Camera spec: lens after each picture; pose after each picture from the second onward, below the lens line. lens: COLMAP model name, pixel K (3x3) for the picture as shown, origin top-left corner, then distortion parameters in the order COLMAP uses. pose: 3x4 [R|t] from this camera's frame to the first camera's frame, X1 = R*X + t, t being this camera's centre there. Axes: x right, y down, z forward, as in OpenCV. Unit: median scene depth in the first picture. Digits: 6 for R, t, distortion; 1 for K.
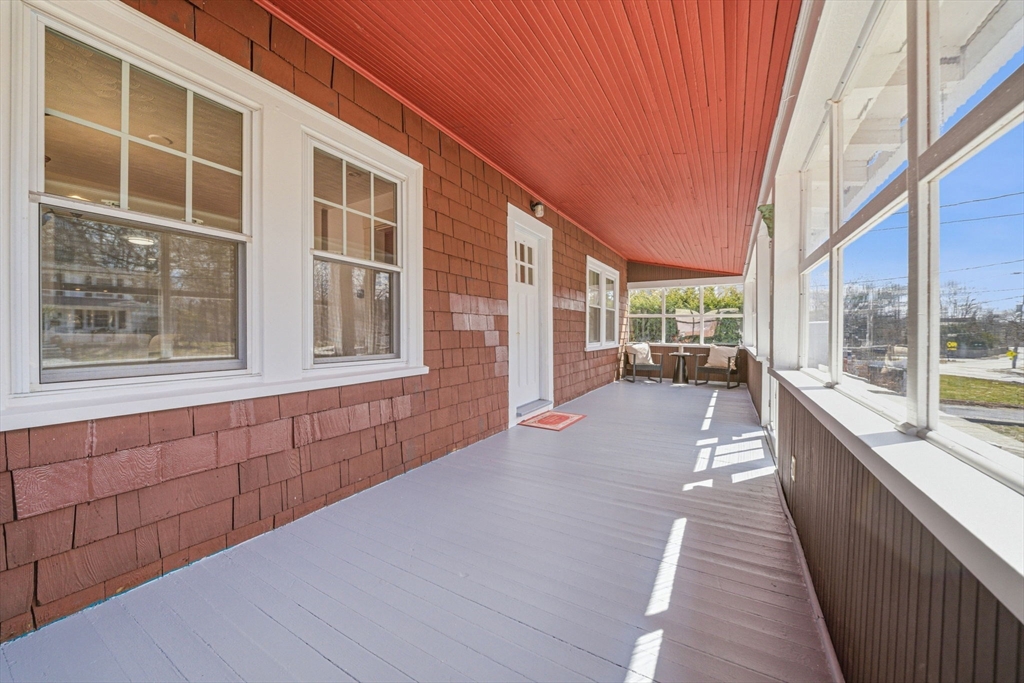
lens RADIAL K [[357.8, 0, 510.8], [0, 357.8, 338.6], [0, 0, 1]] dist [0.001903, -0.003169]
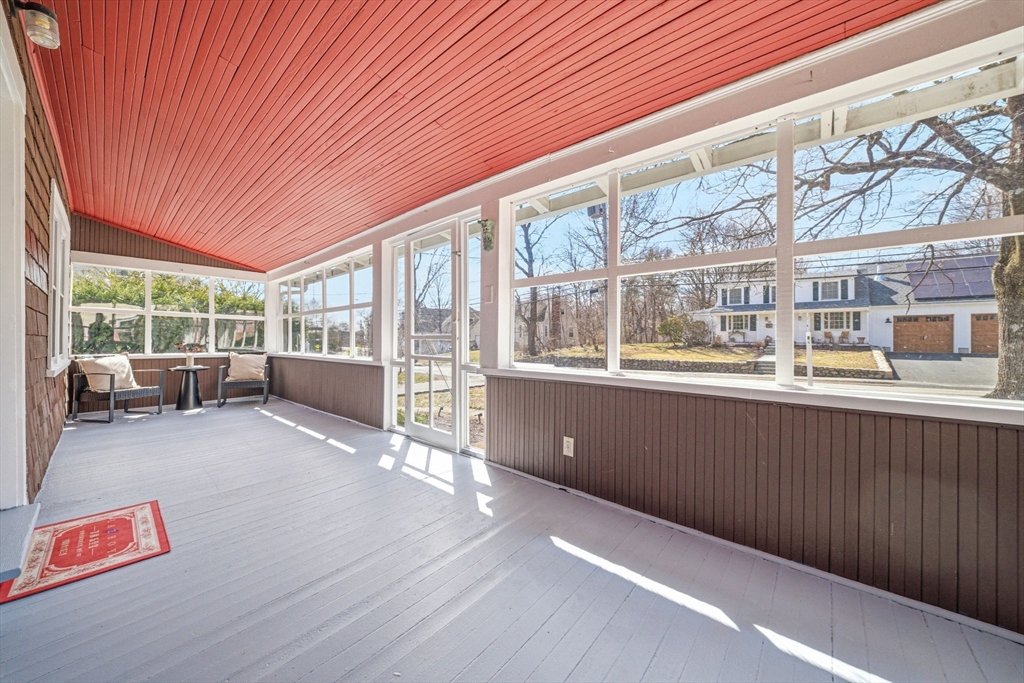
lens RADIAL K [[357.8, 0, 508.3], [0, 357.8, 338.5], [0, 0, 1]] dist [0.001903, -0.003169]
pose [[0.180127, -0.003932, 0.983635, -0.115353], [0.019894, 0.999802, 0.000353, -0.003237], [-0.983442, 0.019505, 0.180170, 0.245287]]
